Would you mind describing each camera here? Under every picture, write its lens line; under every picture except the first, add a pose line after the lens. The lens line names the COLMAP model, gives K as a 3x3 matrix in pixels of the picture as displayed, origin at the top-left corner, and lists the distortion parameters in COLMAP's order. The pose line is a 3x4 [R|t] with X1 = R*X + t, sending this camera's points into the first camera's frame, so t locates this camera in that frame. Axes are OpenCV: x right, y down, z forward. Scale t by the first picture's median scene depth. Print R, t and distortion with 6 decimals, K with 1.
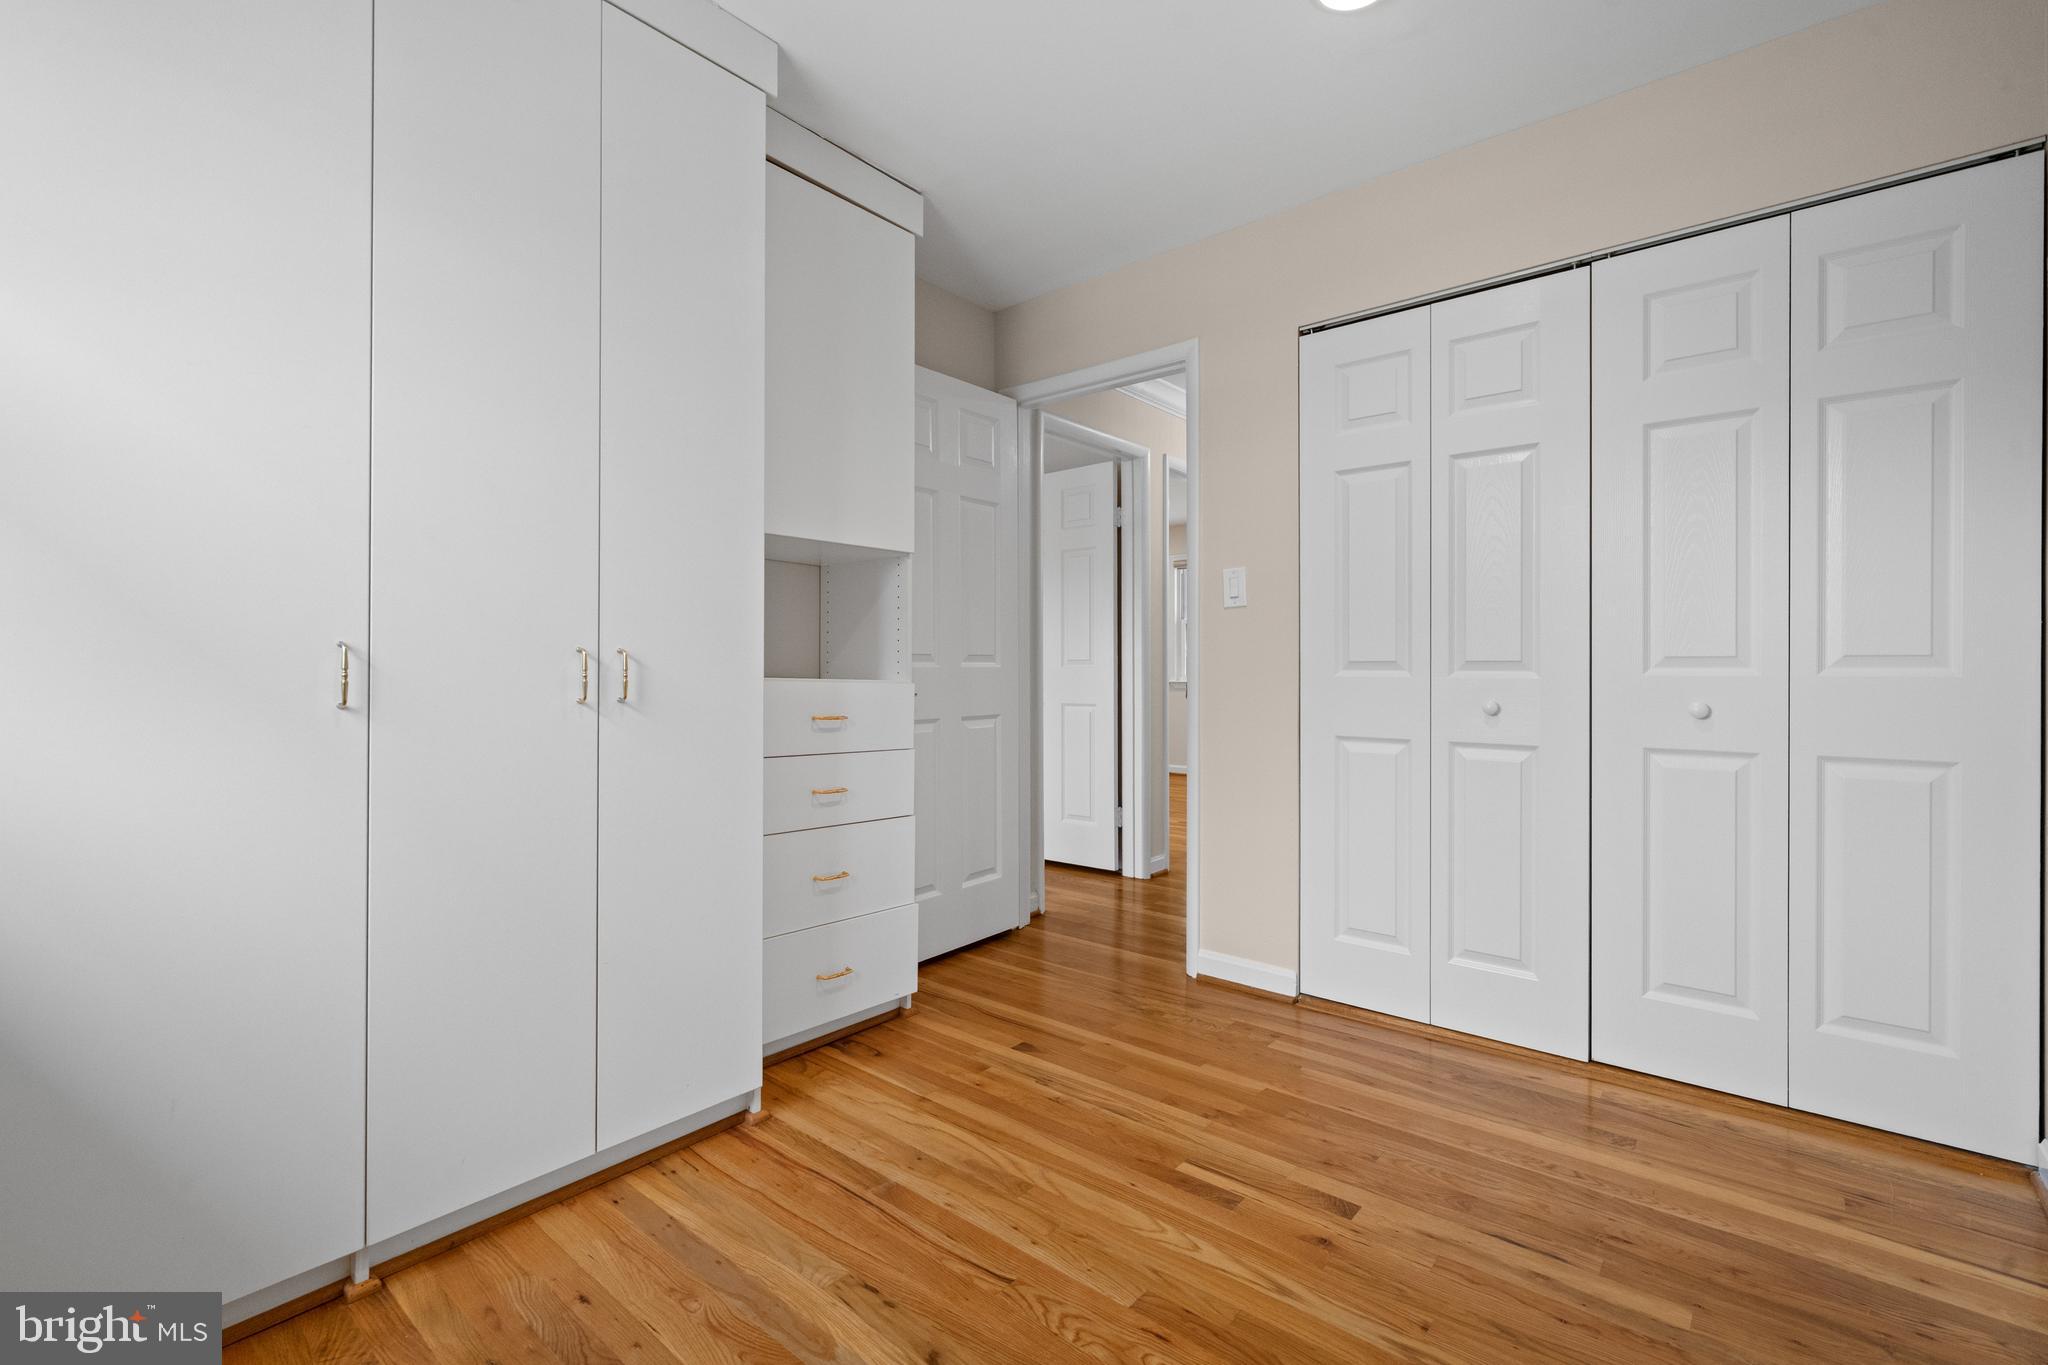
lens RADIAL K [[897.4, 0, 1031.2], [0, 897.4, 679.2], [0, 0, 1]] dist [-0.002024, -0.000336]
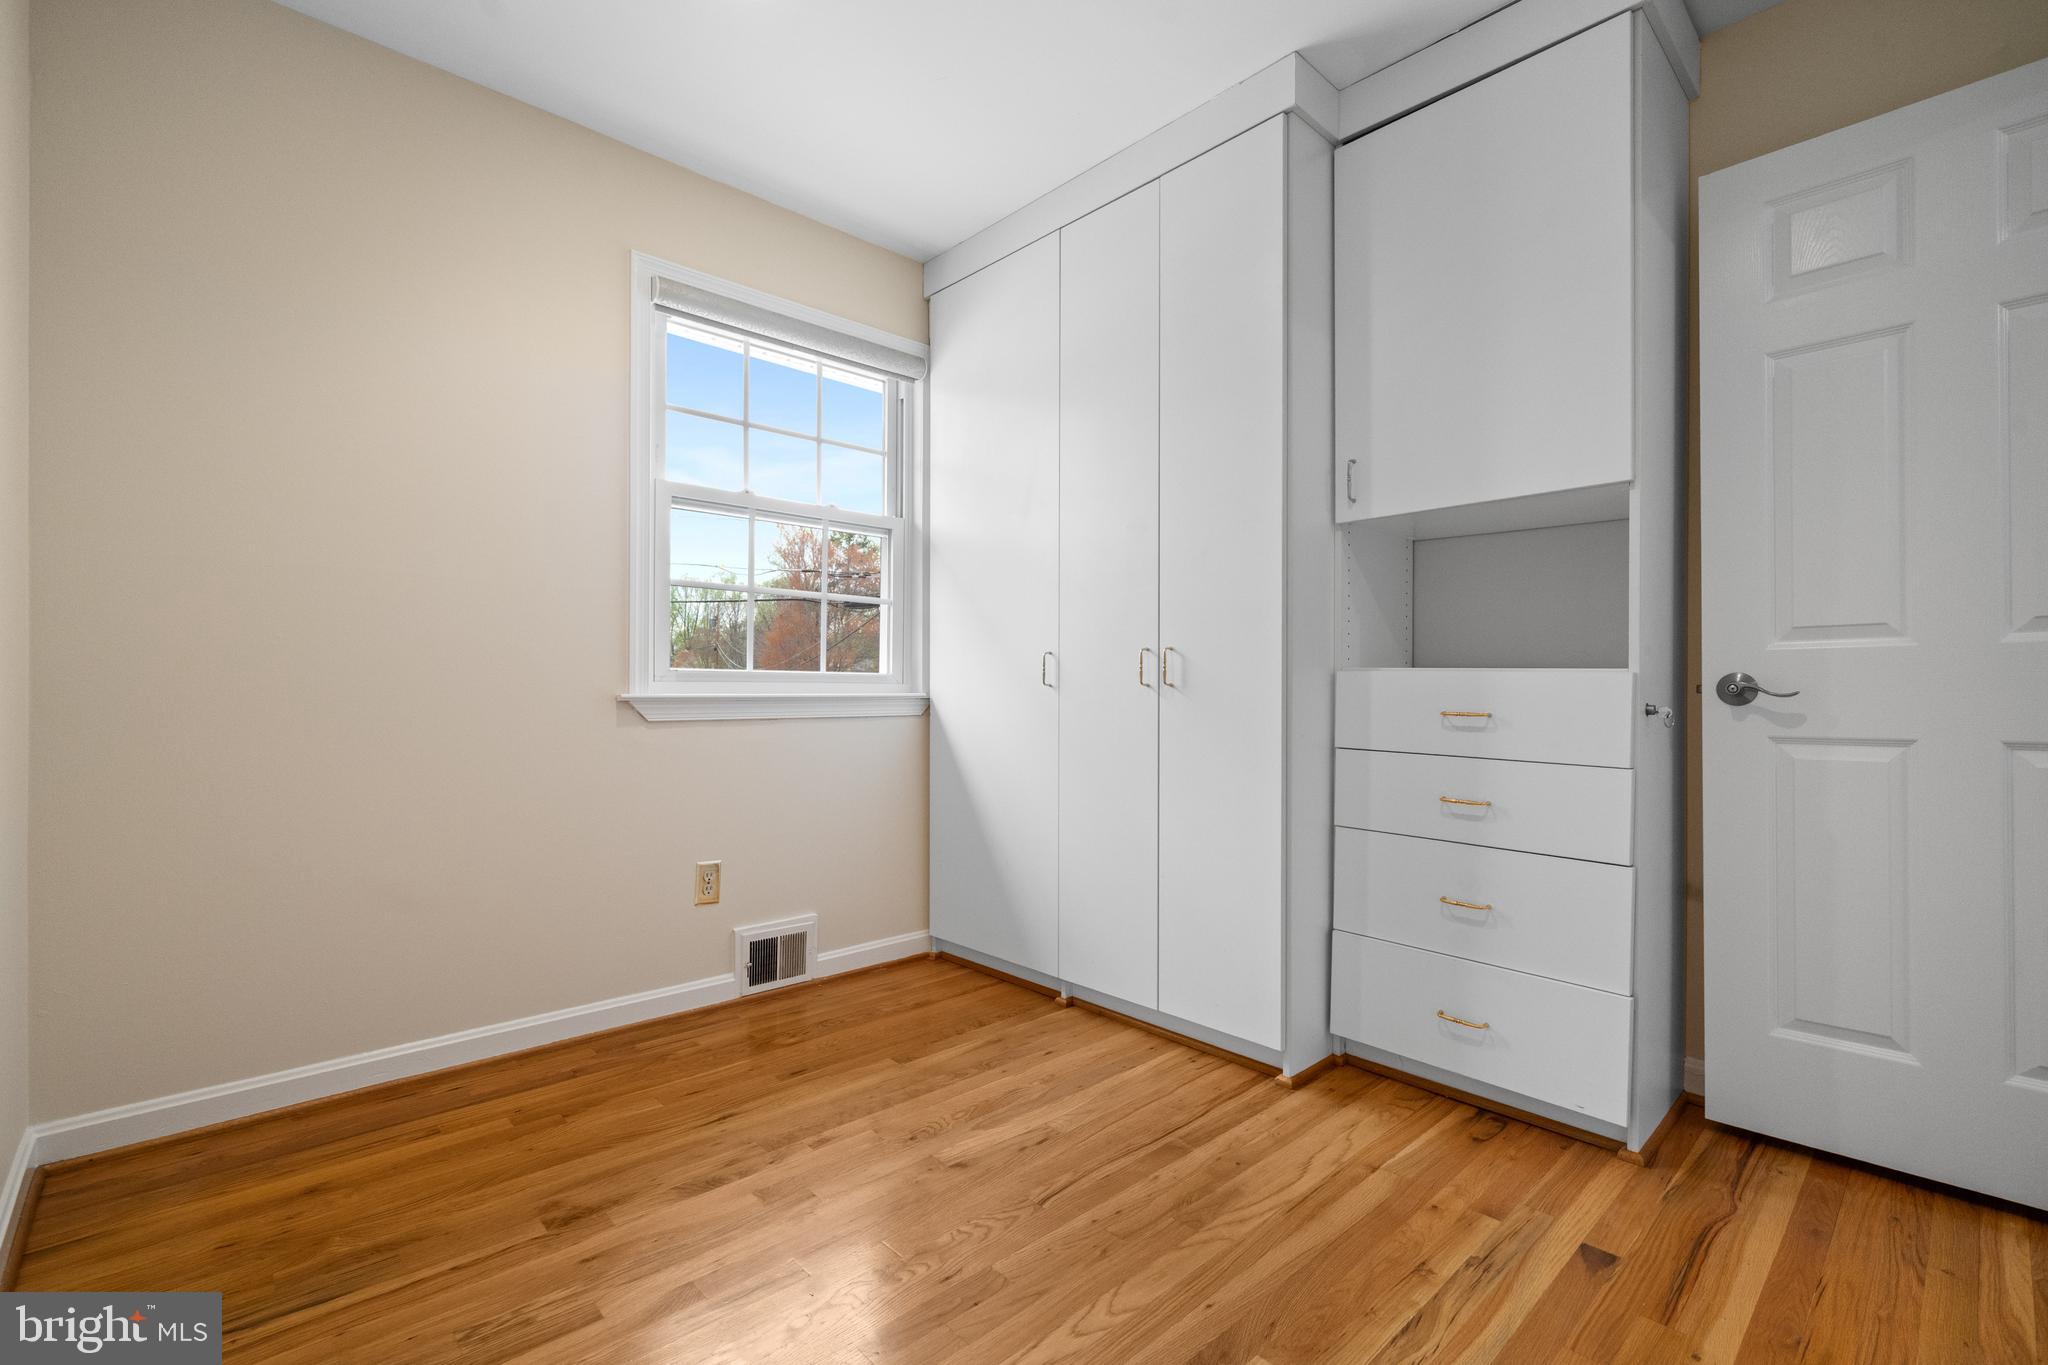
lens RADIAL K [[919.9, 0, 1023.7], [0, 919.9, 703.6], [0, 0, 1]] dist [-0.000474, 0.000091]
pose [[-0.142206, 0.006681, -0.989815, 0.816434], [-0.009445, 0.999923, 0.008106, 0.035091], [0.989792, 0.010502, -0.142132, 0.845639]]
